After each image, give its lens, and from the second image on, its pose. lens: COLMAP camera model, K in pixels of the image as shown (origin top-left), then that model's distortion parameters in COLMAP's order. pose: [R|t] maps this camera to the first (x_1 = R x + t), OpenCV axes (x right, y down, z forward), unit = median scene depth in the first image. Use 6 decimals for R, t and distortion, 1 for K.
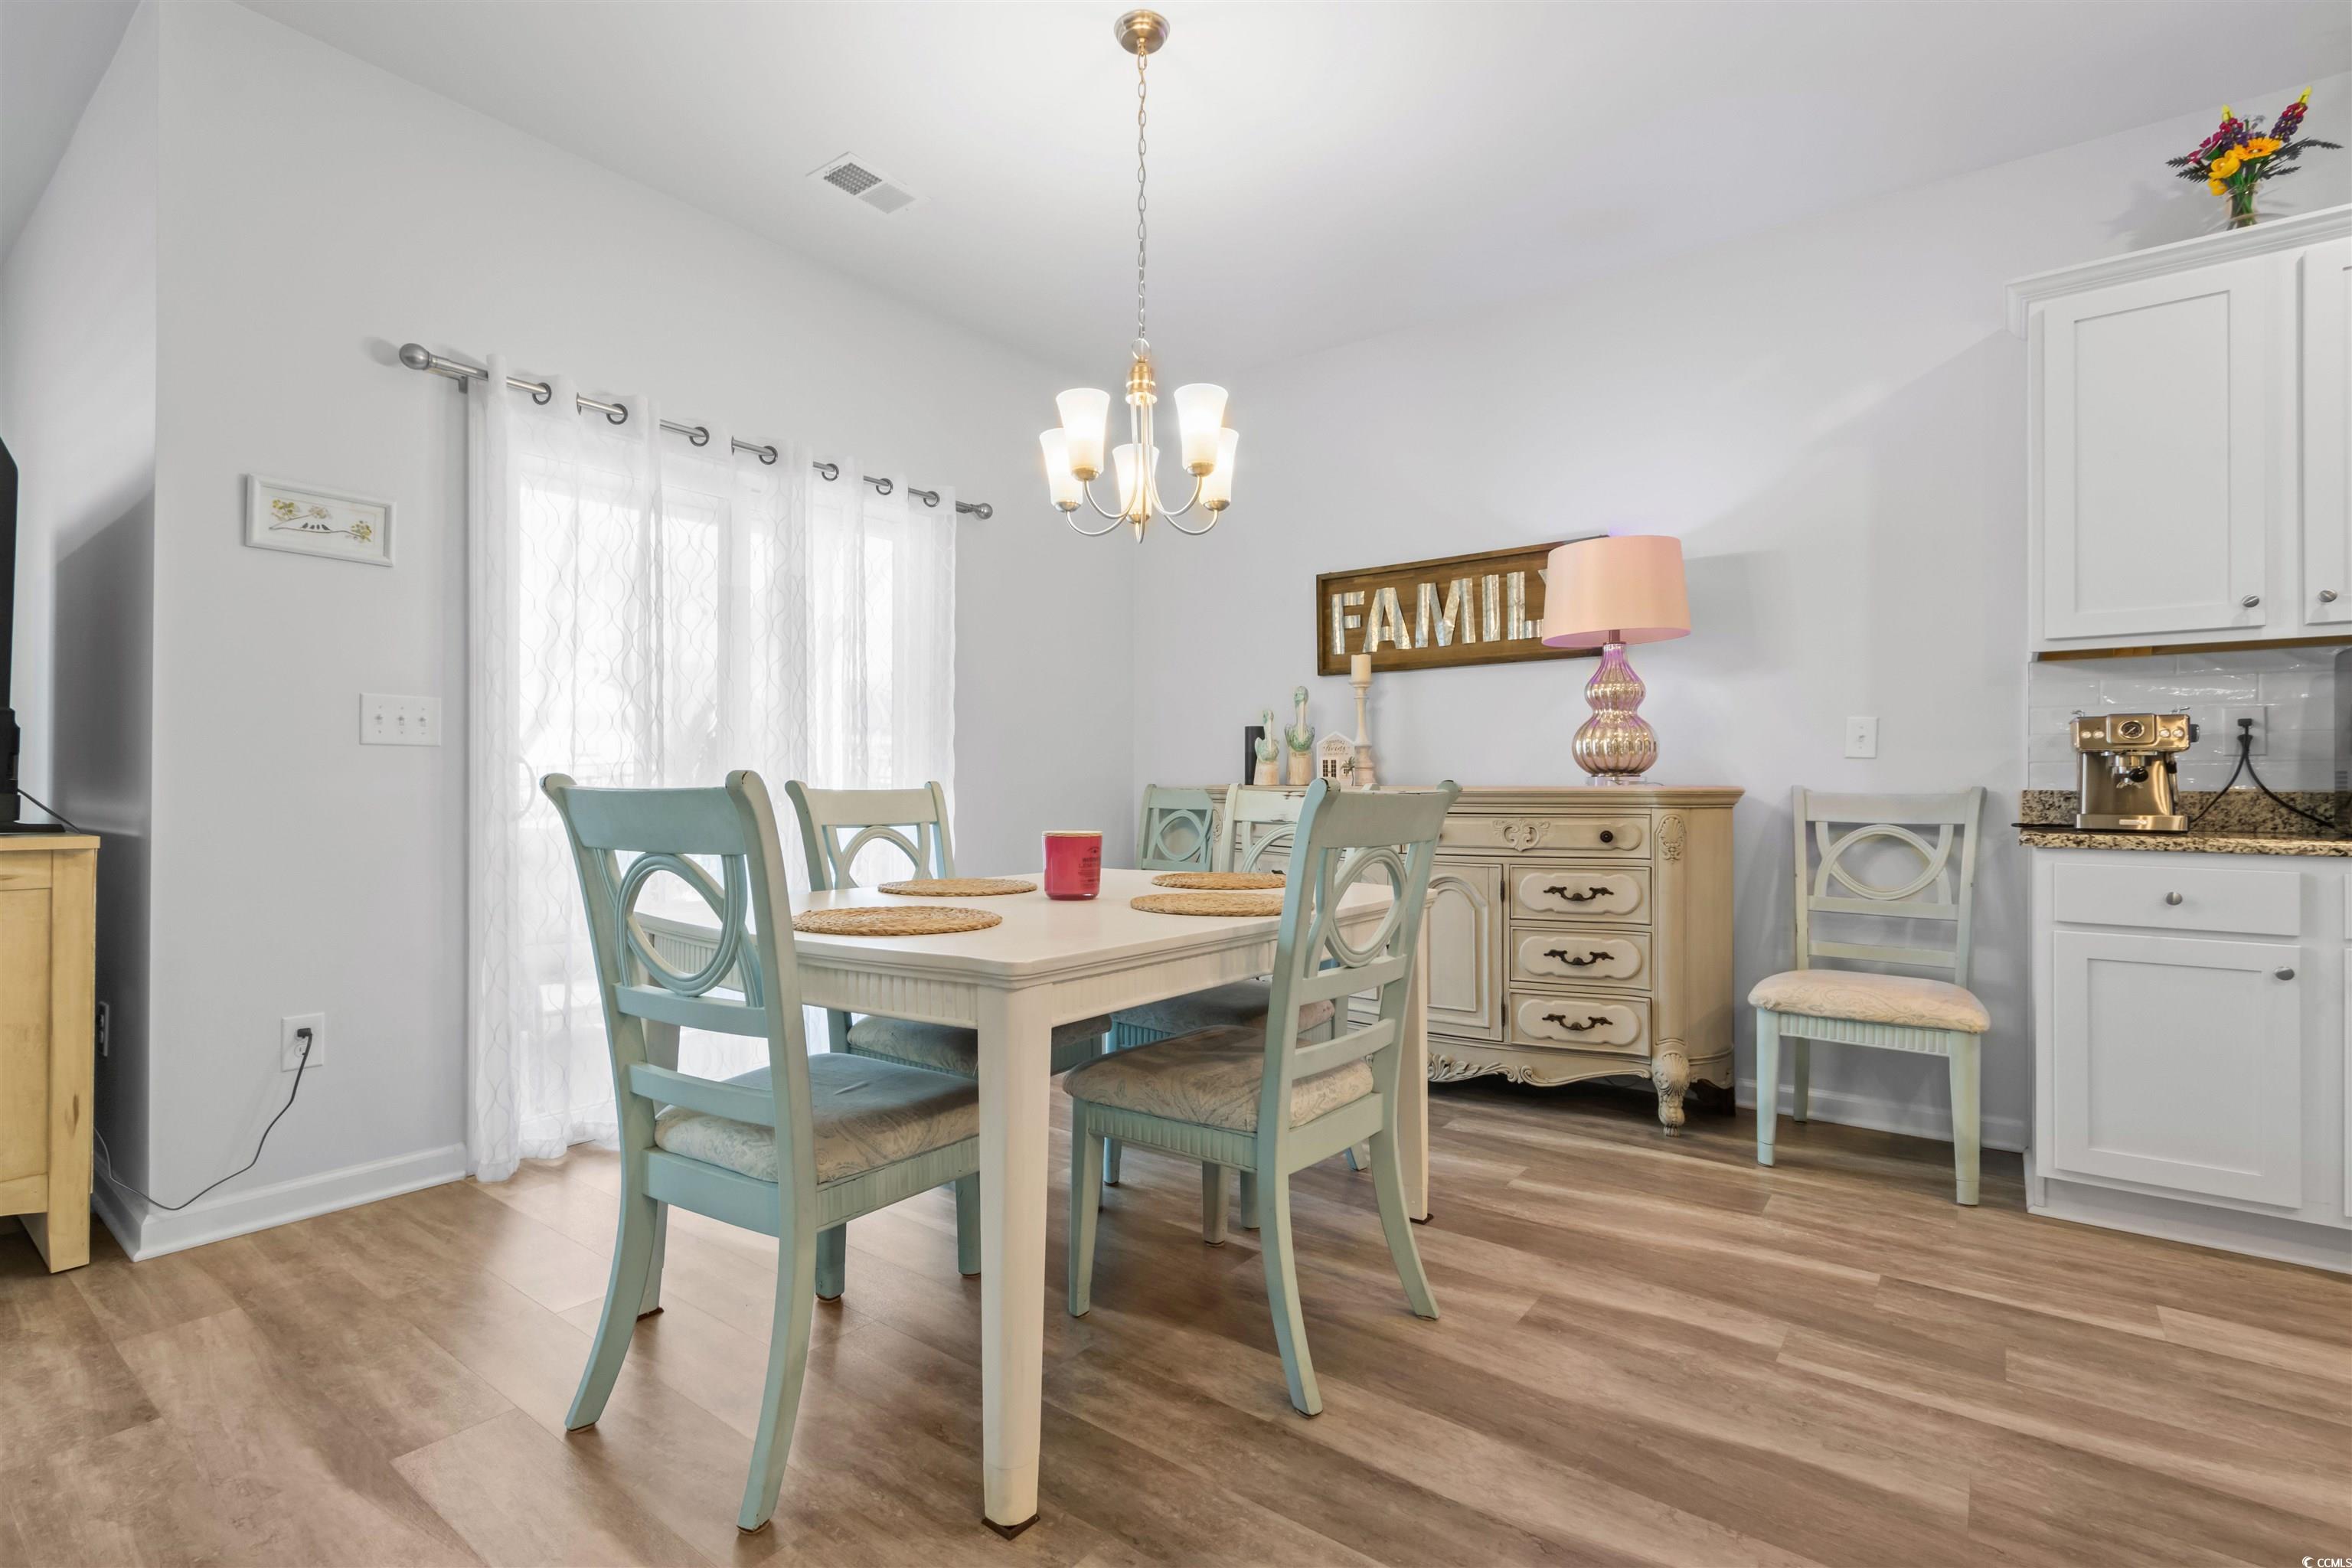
lens RADIAL K [[1086.9, 0, 1160.8], [0, 1086.9, 779.2], [0, 0, 1]] dist [0.010055, -0.006708]
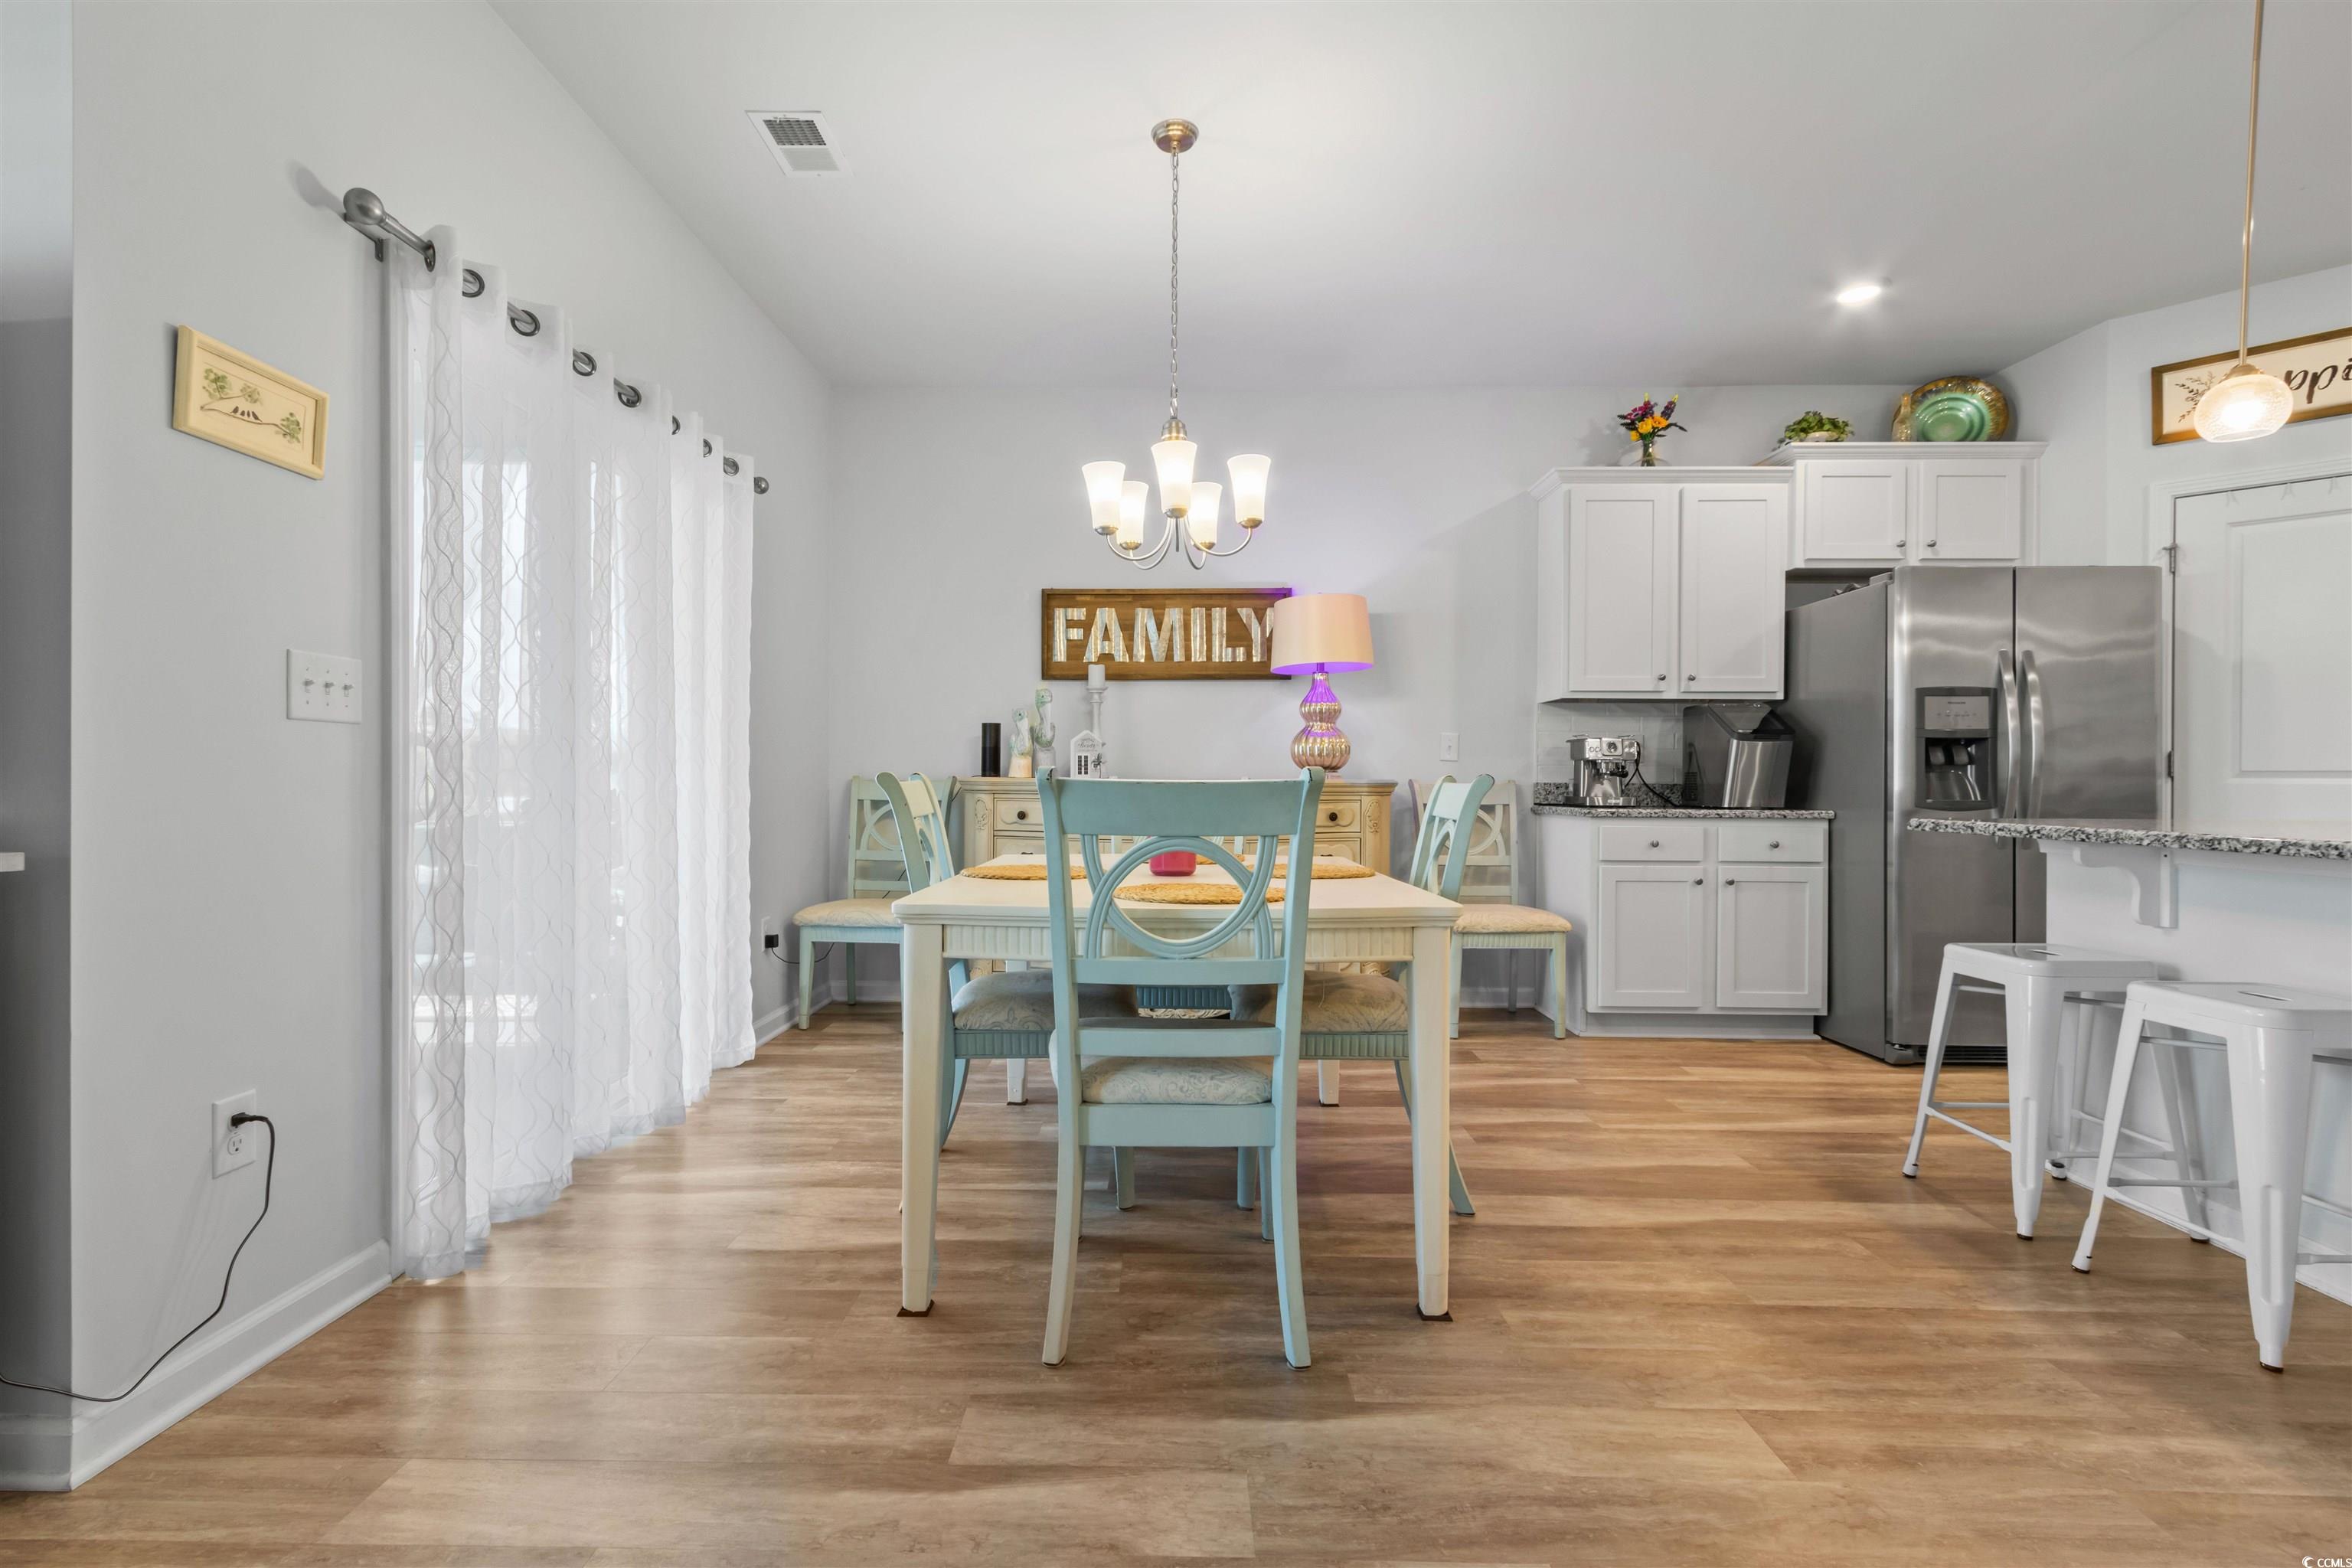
lens RADIAL K [[1079.9, 0, 1155.5], [0, 1079.9, 780.6], [0, 0, 1]] dist [0.001028, -0.000483]
pose [[0.801981, 0.001654, 0.597347, -0.600388], [-0.007011, 0.999953, 0.006645, 0.000604], [-0.597308, -0.009517, 0.801955, 0.060285]]
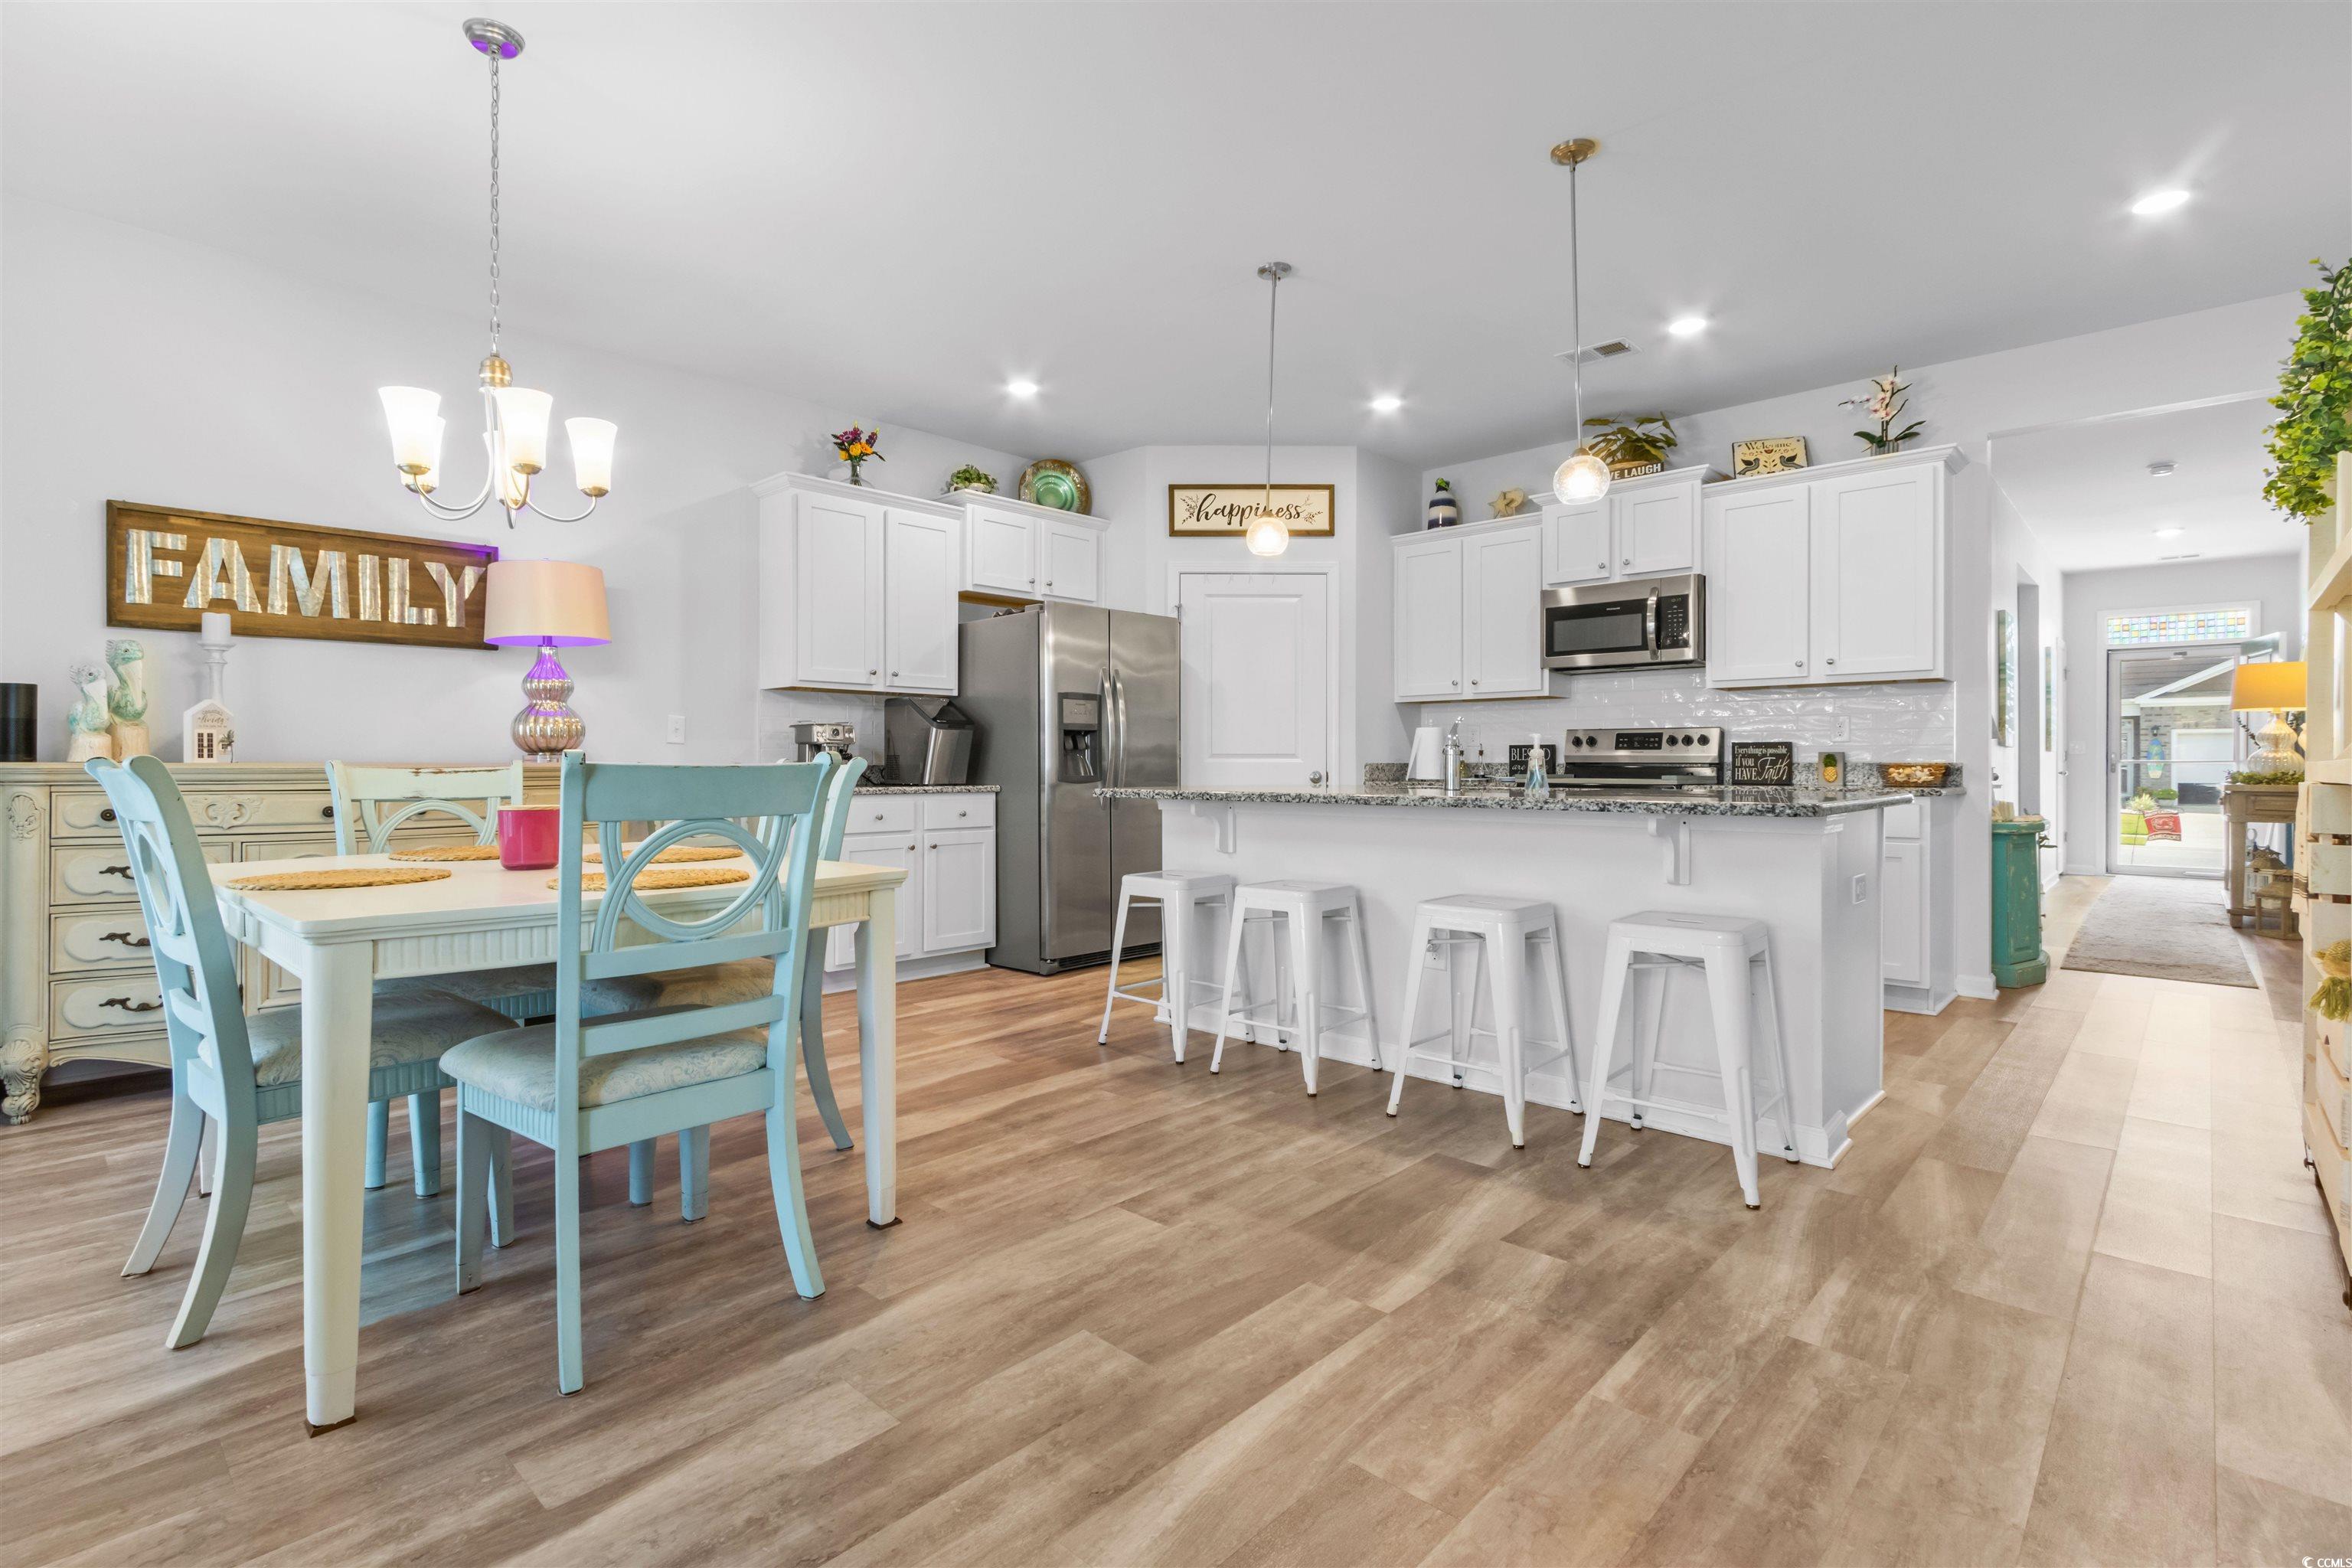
lens RADIAL K [[1089.4, 0, 1157.1], [0, 1089.4, 763.5], [0, 0, 1]] dist [0.002388, -0.000159]
pose [[0.099370, -0.001754, 0.995049, -0.818613], [-0.004131, 0.999989, 0.002176, 0.001666], [-0.995042, -0.004327, 0.099362, 0.217461]]
